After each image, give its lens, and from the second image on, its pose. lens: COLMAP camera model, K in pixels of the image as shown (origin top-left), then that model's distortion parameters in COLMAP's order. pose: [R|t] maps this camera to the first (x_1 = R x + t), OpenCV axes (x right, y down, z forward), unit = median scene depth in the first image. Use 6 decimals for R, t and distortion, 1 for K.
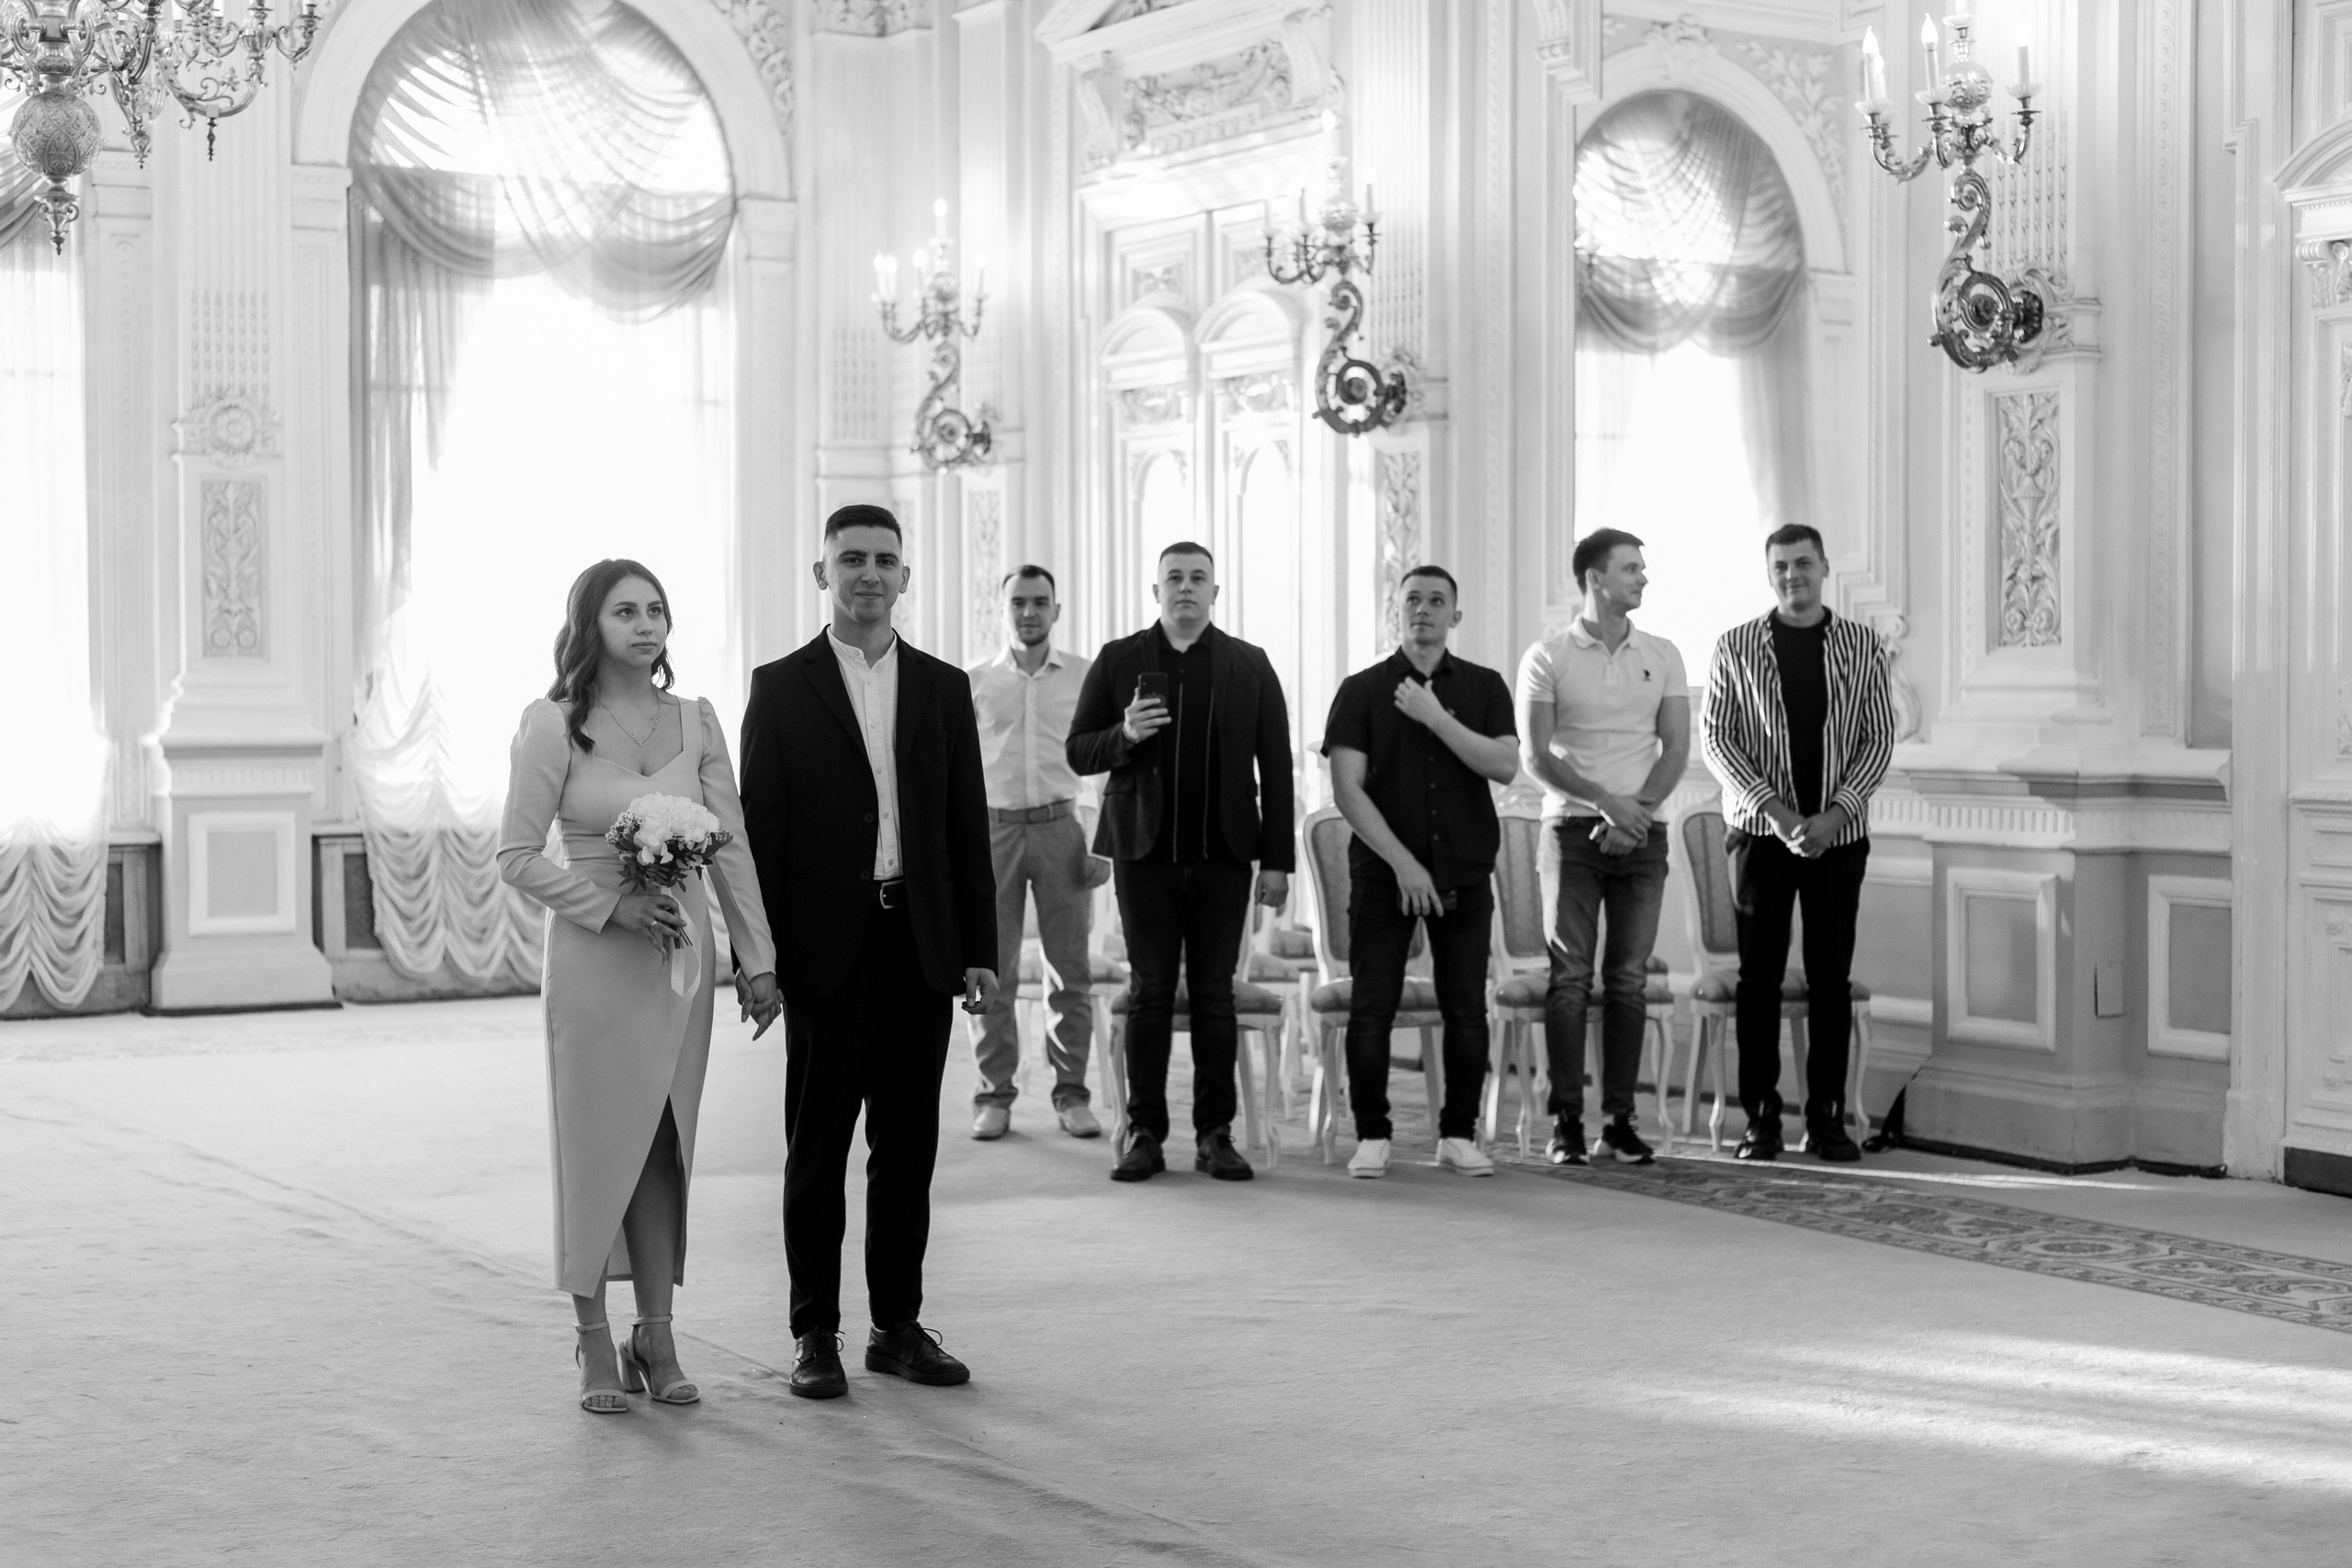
lens RADIAL K [[3530.6, 0, 1173.9], [0, 3530.6, 771.8], [0, 0, 1]] dist [0.010063, -0.024407]
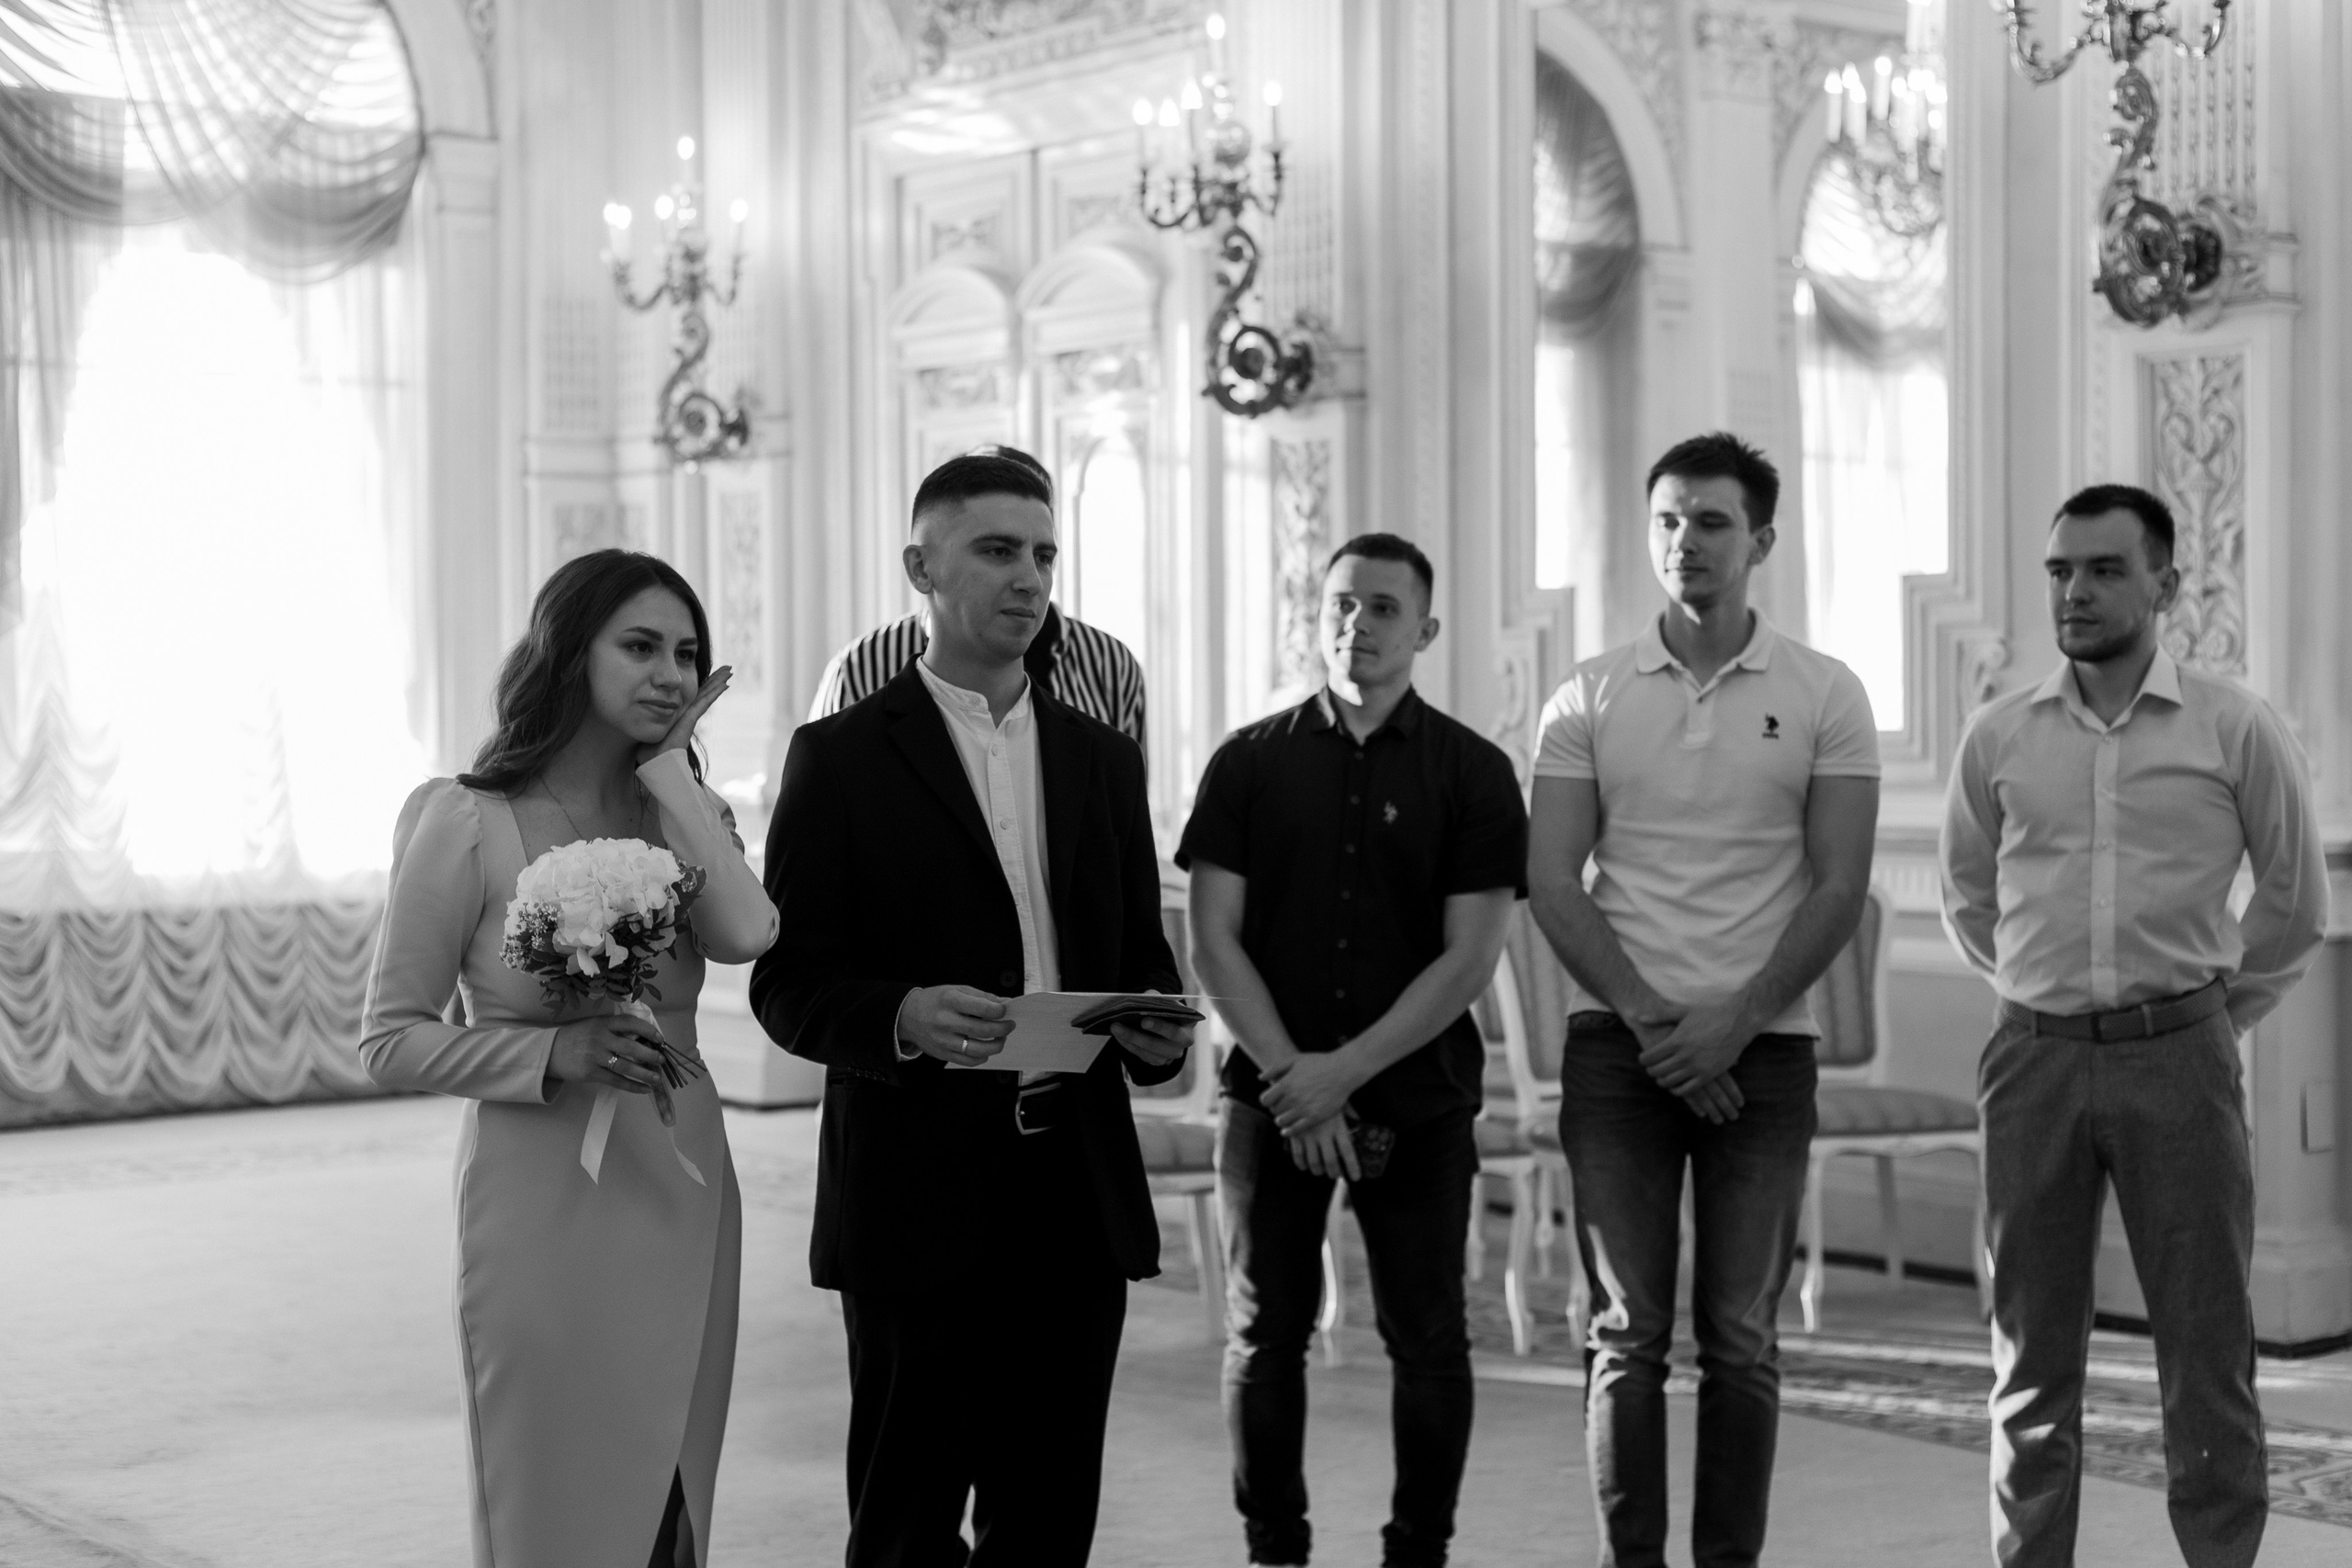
lens RADIAL K [[3540.5, 0, 1212.9], [0, 3540.5, 777.1], [0, 0, 1]] dist [-0.006307, 0.134081]
pose [[0.991365, -0.007703, 0.130907, -0.053902], [0.008506, 0.999948, -0.005578, -0.007523], [-0.130857, 0.006644, 0.991379, 0.169413]]
